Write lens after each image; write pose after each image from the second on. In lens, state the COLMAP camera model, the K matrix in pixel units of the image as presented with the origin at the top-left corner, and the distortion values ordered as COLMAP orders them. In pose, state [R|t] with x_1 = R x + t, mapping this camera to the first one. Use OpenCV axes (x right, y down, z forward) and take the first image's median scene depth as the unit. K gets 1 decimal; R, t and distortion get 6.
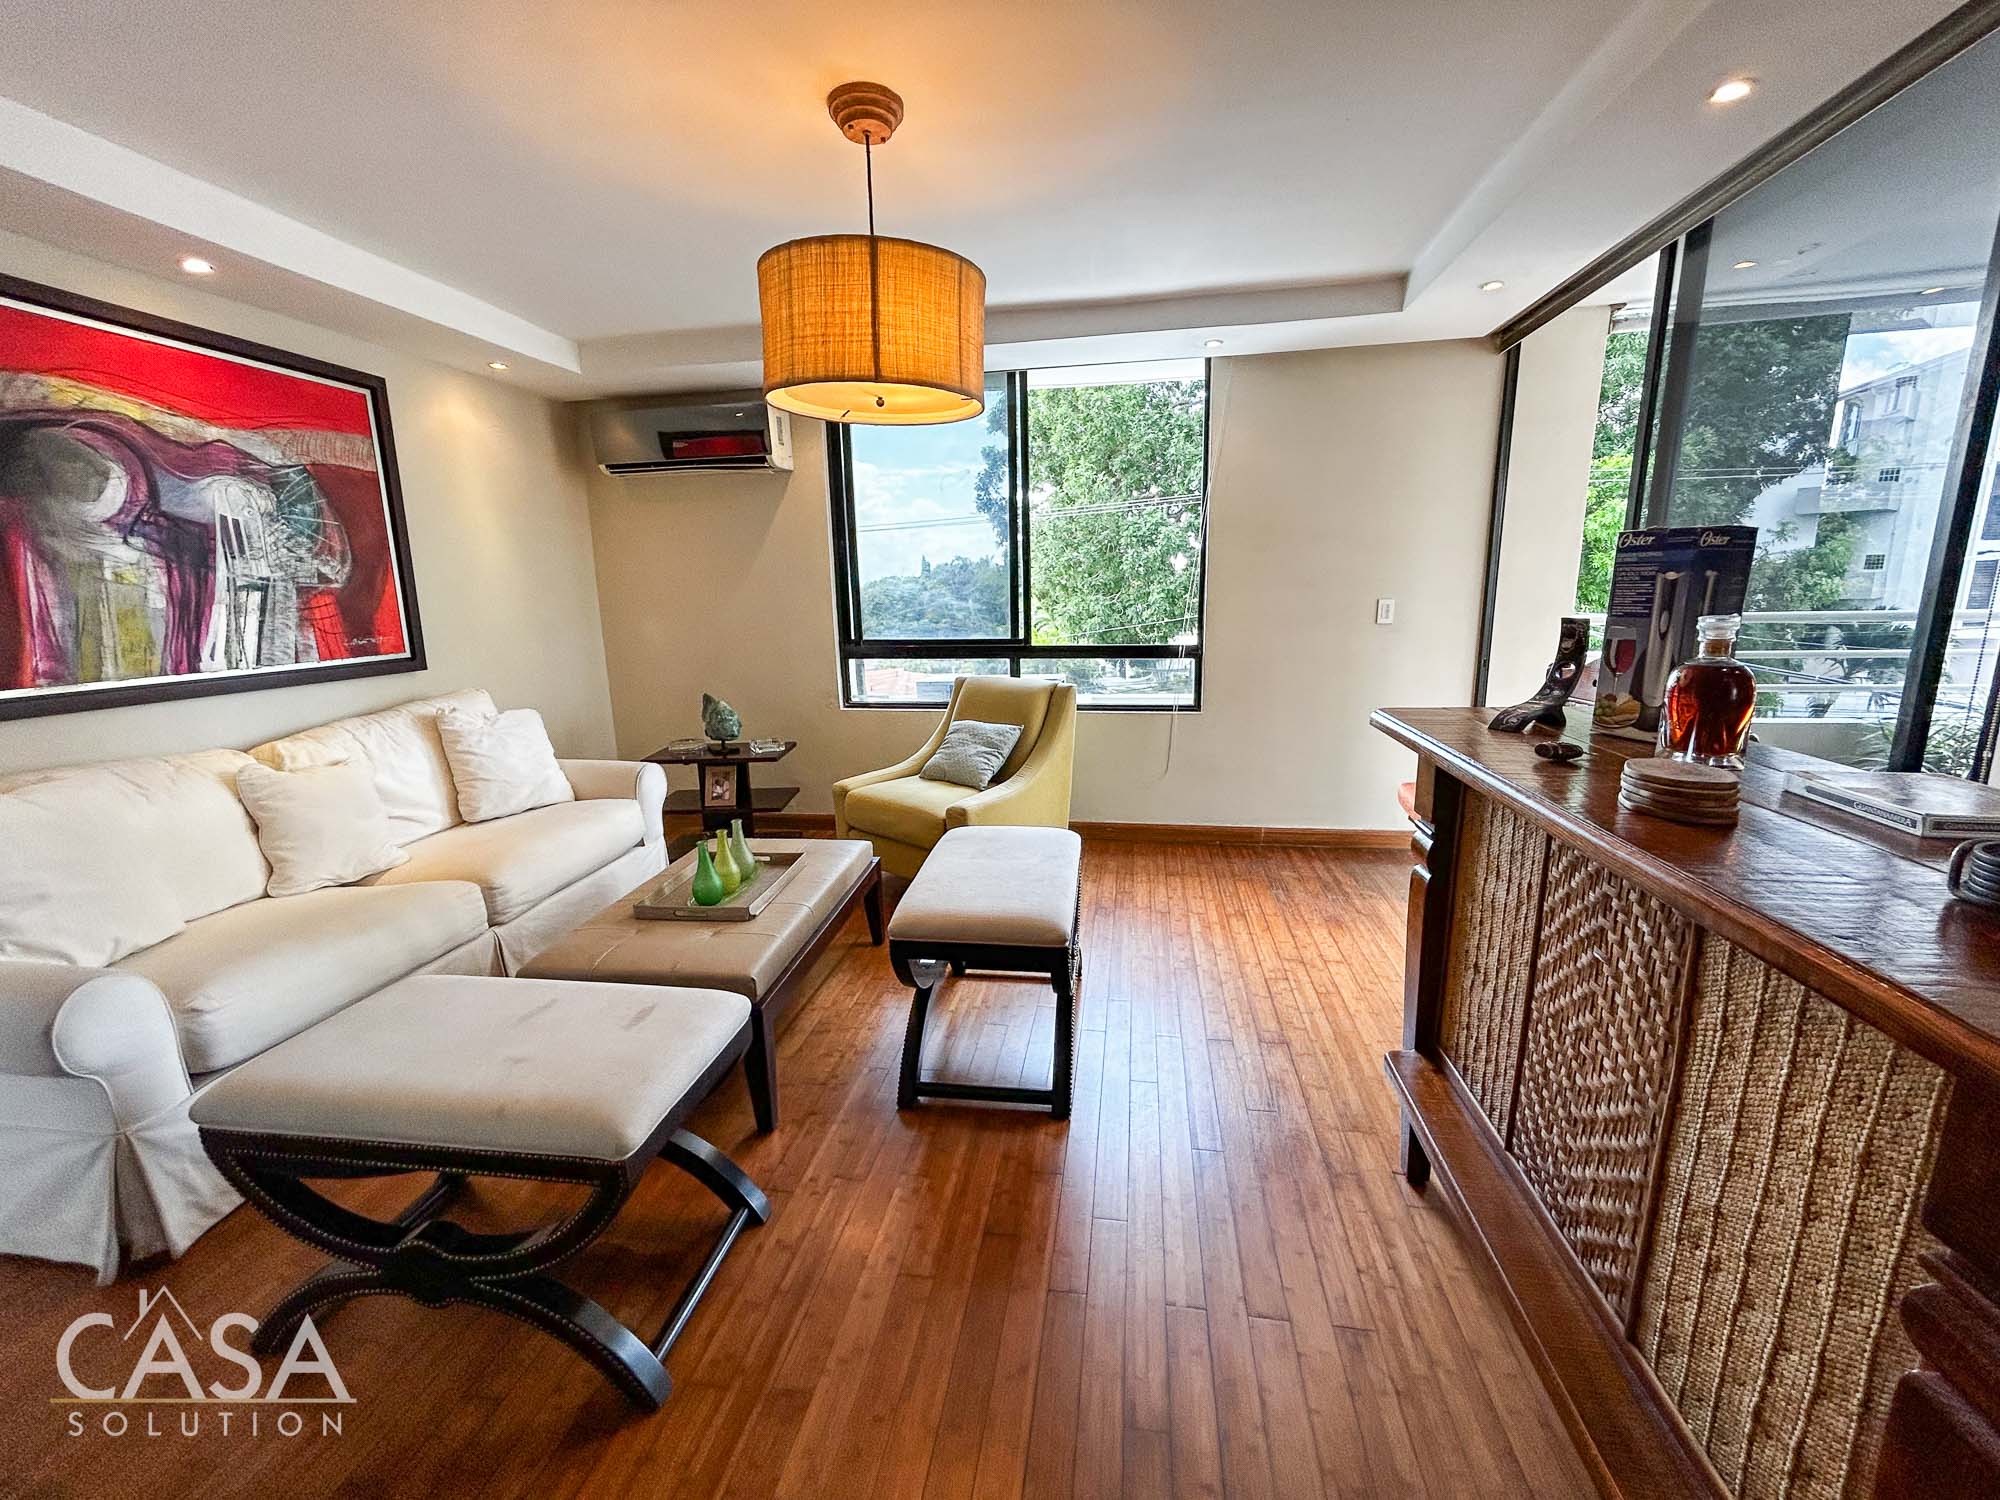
lens RADIAL K [[813.0, 0, 996.6], [0, 813.0, 747.1], [0, 0, 1]] dist [-0.002131, 0.002155]
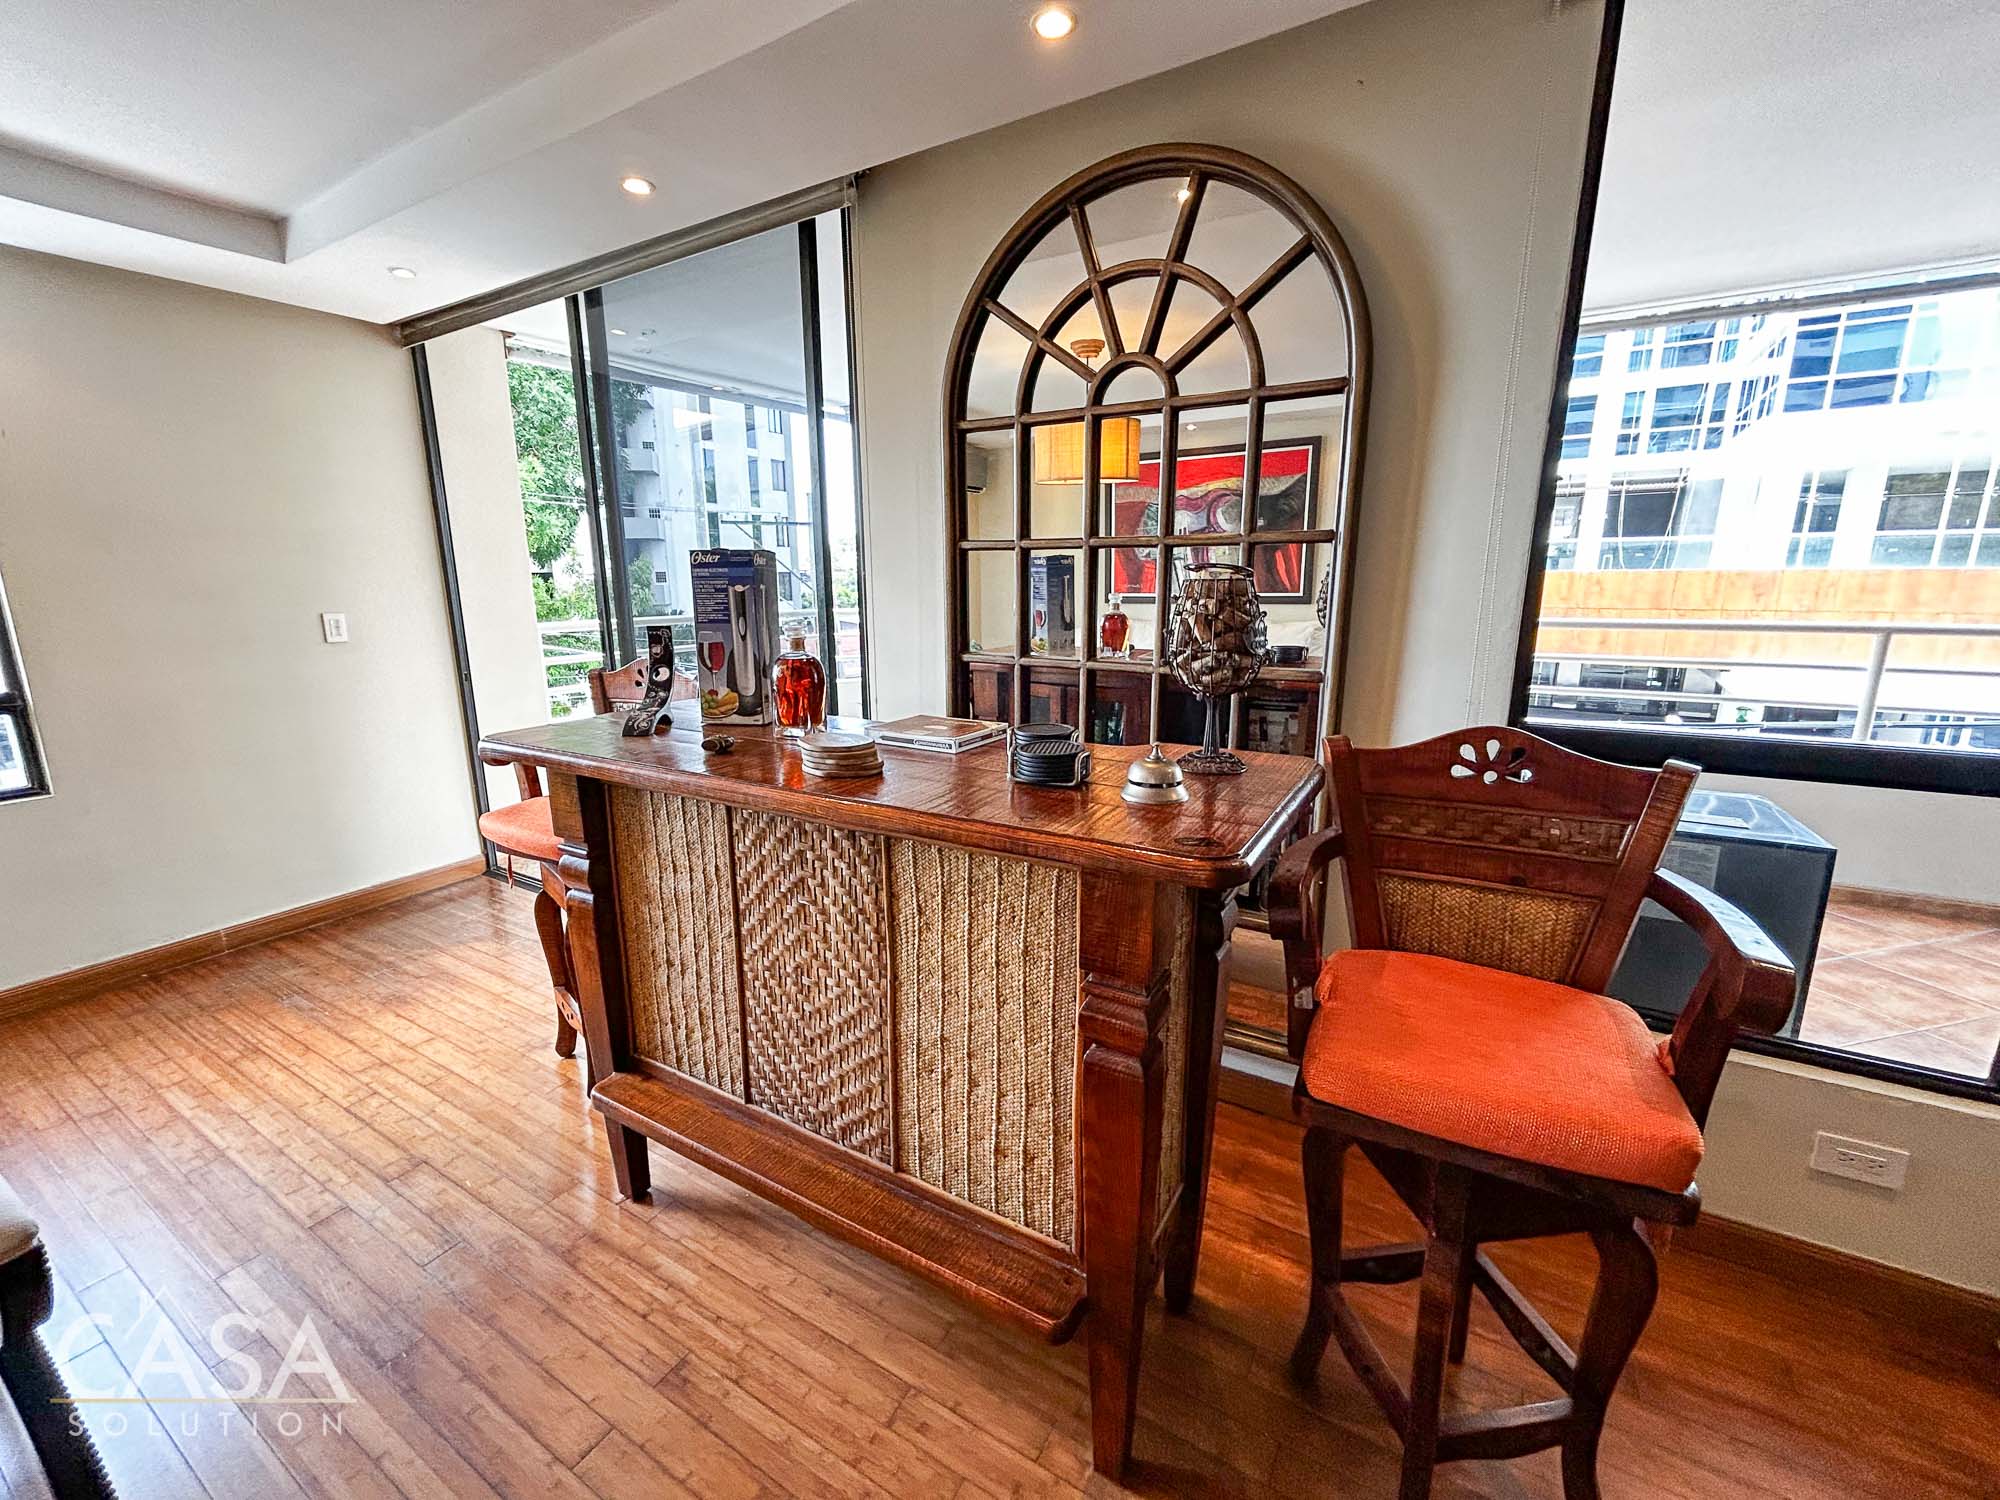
lens RADIAL K [[813.0, 0, 996.6], [0, 813.0, 747.1], [0, 0, 1]] dist [-0.002131, 0.002155]
pose [[0.358423, -0.173734, 0.917251, -0.107522], [0.184762, 0.976298, 0.112721, -0.024345], [-0.915093, 0.129072, 0.382027, 0.116140]]
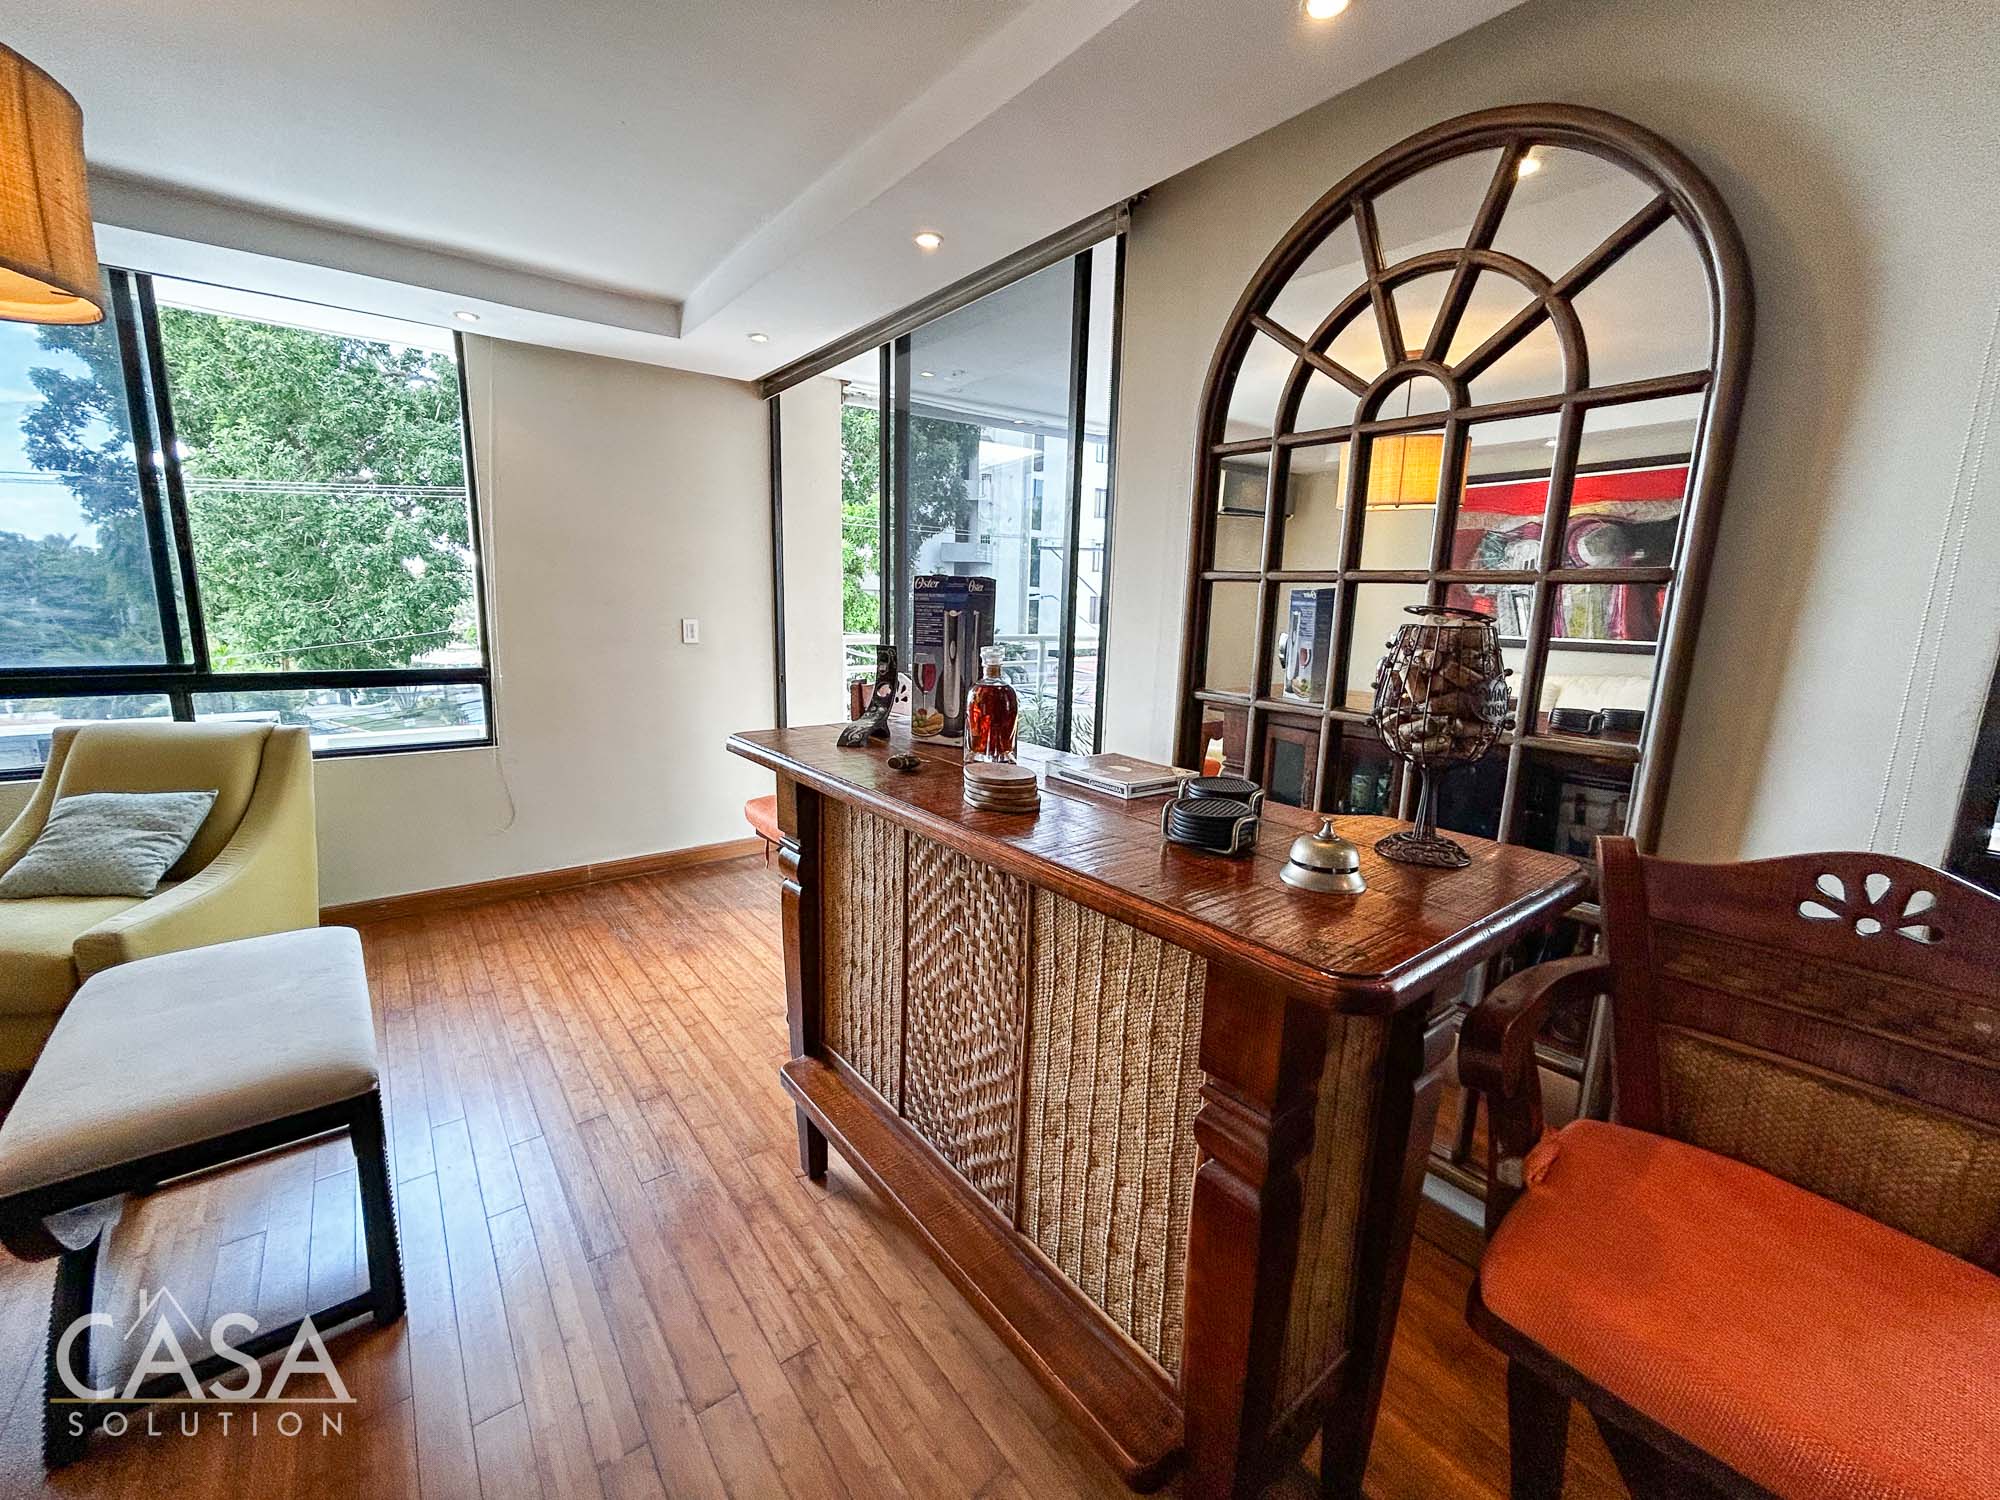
lens RADIAL K [[813.0, 0, 996.6], [0, 813.0, 747.1], [0, 0, 1]] dist [-0.002131, 0.002155]
pose [[0.674028, -0.094600, 0.732624, -0.036462], [0.106844, 0.993822, 0.030028, -0.019804], [-0.730938, 0.058036, 0.679971, 0.059637]]
